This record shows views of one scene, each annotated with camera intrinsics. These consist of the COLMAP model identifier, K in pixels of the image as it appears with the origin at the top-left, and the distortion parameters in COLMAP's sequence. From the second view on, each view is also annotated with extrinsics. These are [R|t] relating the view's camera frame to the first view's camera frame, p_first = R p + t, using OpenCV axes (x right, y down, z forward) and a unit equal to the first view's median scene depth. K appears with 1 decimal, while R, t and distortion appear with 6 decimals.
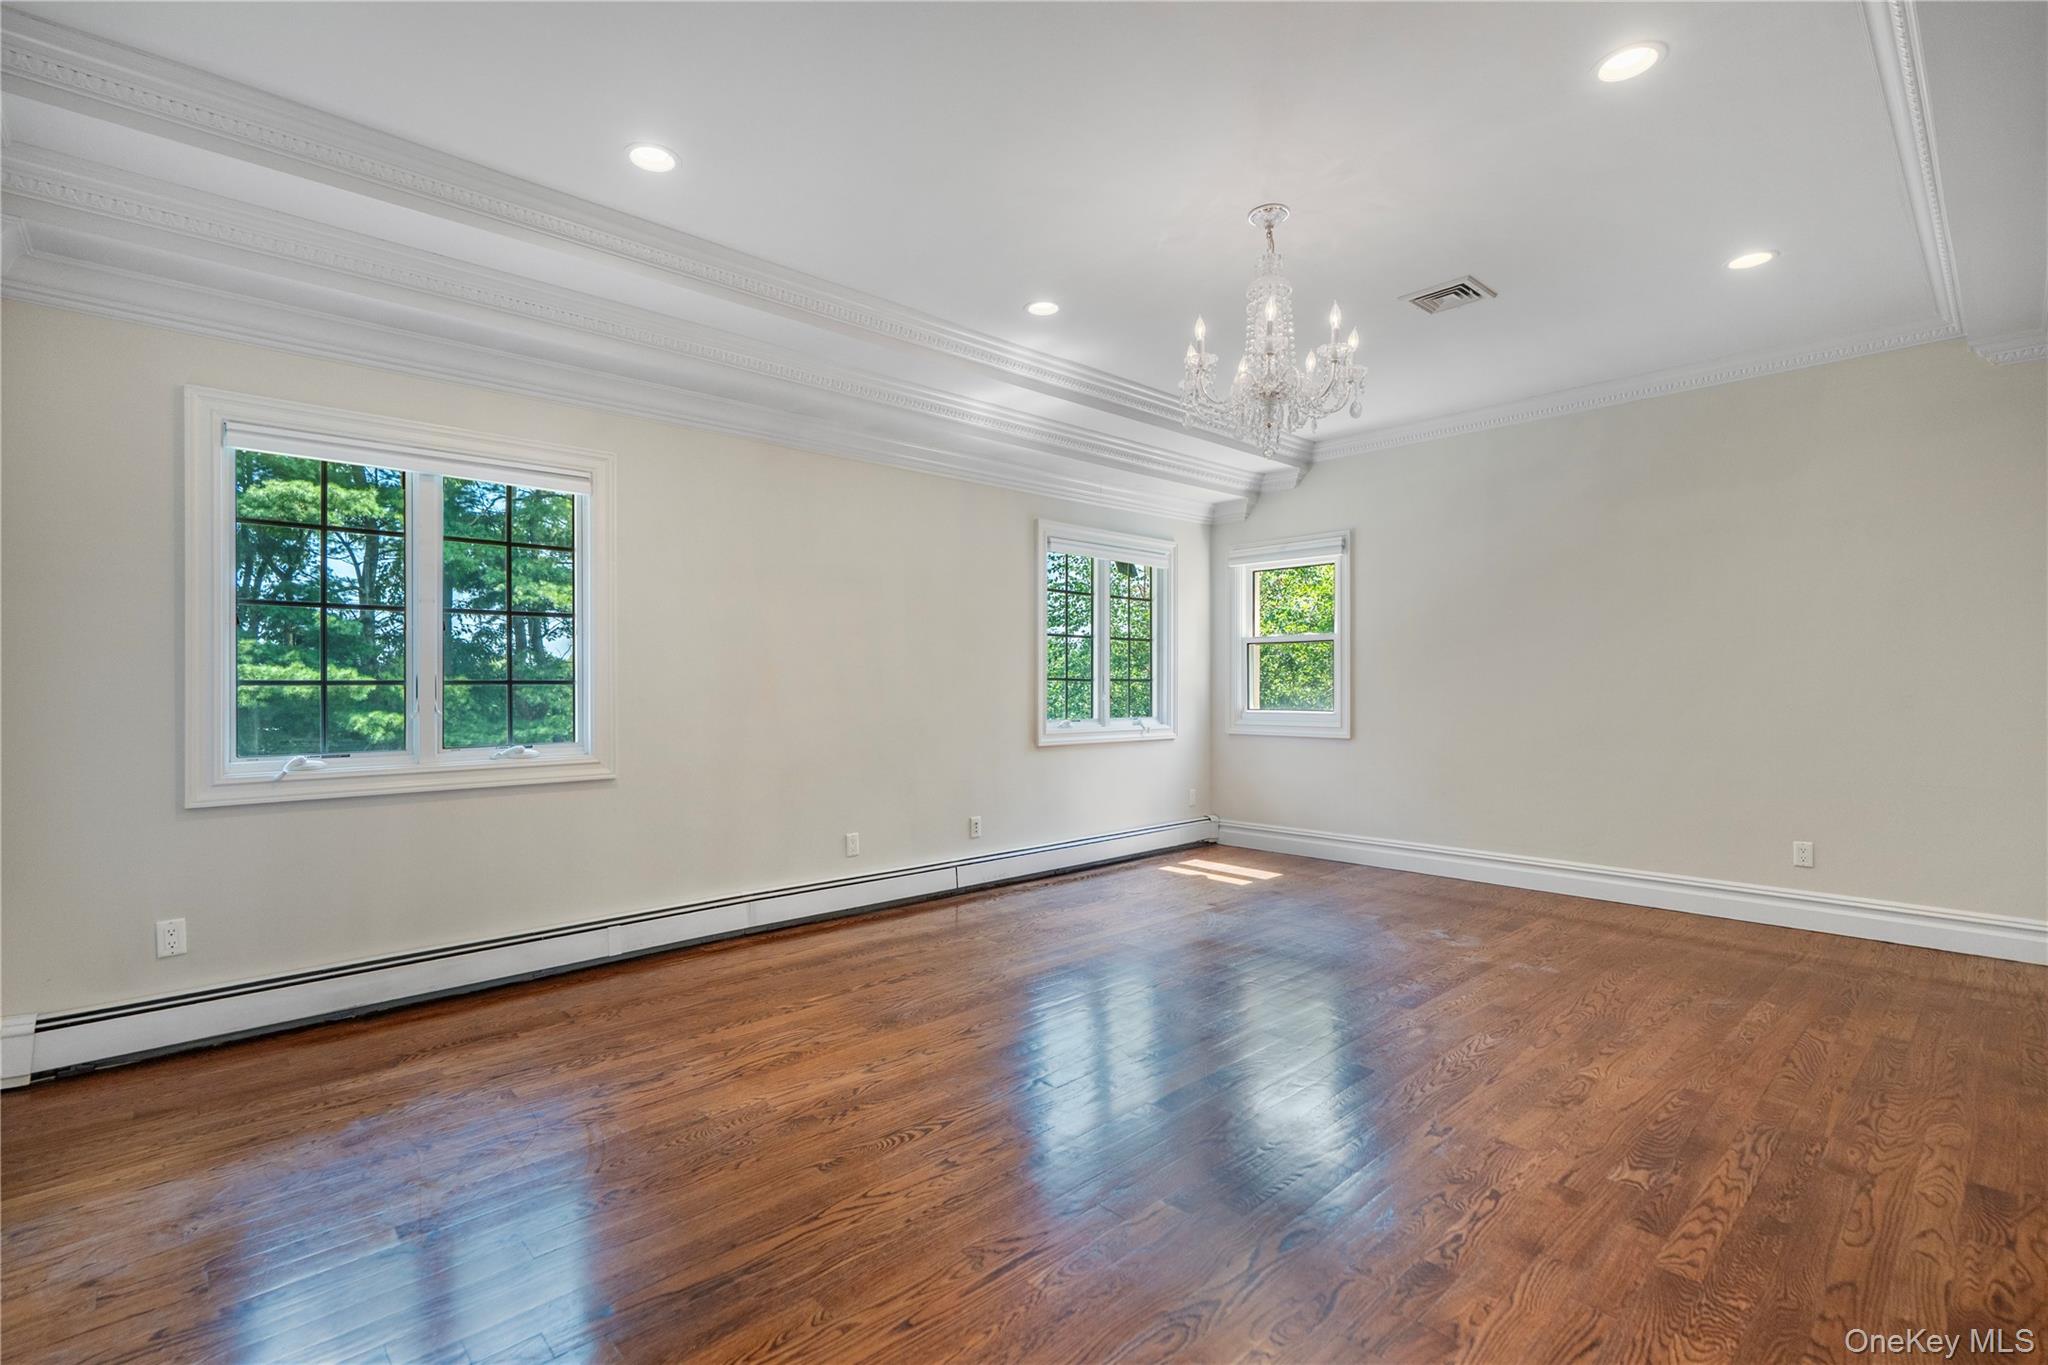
lens RADIAL K [[944.0, 0, 1011.4], [0, 944.0, 681.7], [0, 0, 1]] dist [0.005654, 0.001433]
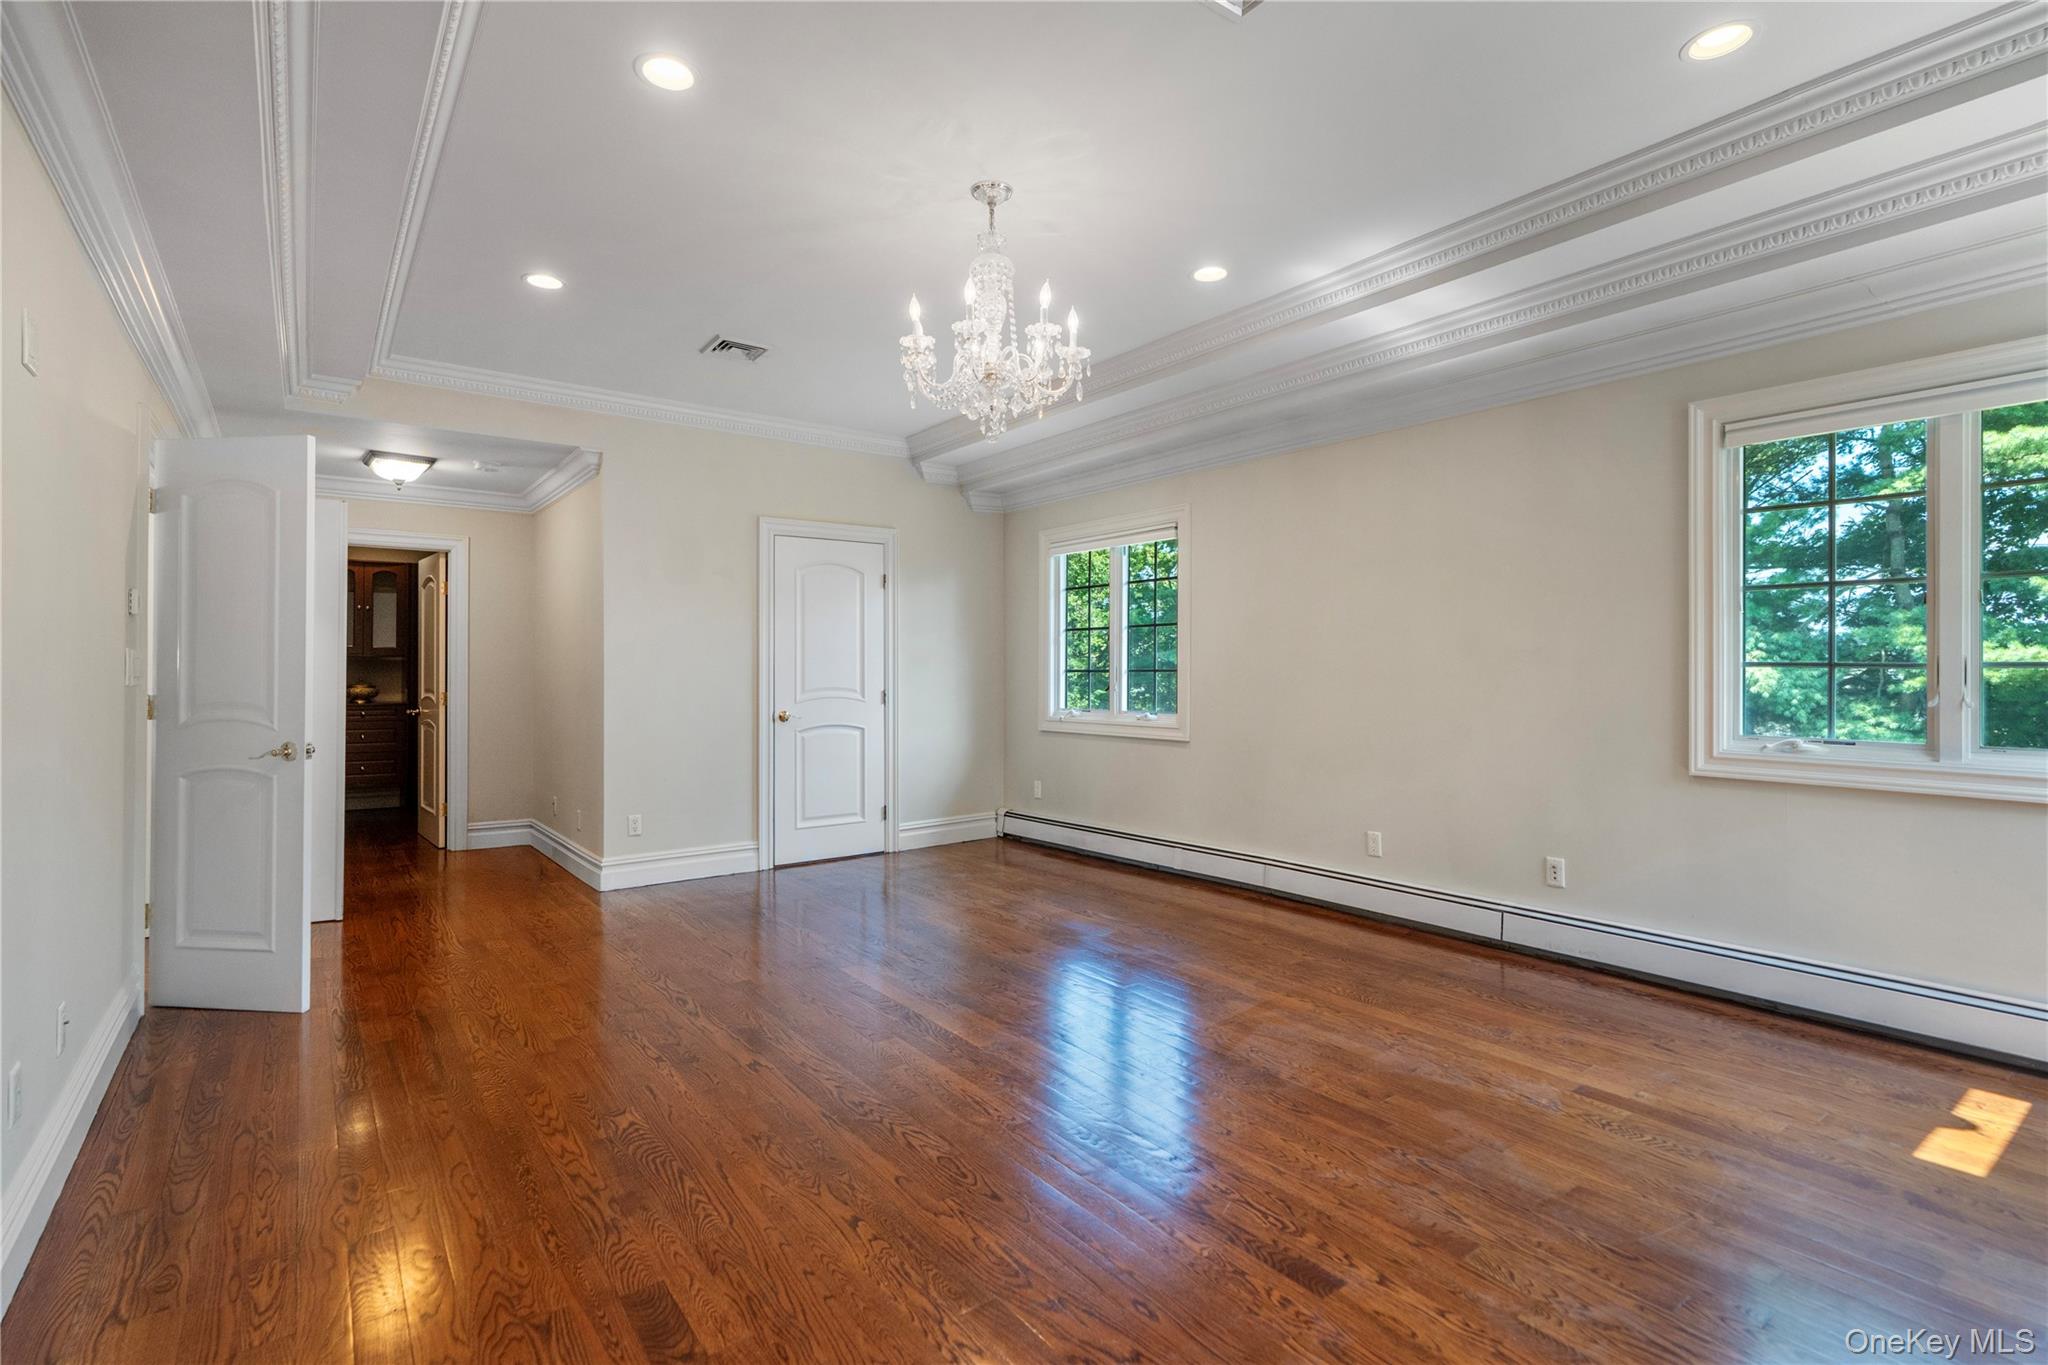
lens RADIAL K [[944.0, 0, 1012.1], [0, 944.0, 675.2], [0, 0, 1]] dist [0.005654, 0.001433]
pose [[-0.106459, 0.006095, -0.994298, 0.963698], [0.007694, 0.999956, 0.005306, -0.004949], [0.994287, -0.007085, -0.106502, 0.884829]]
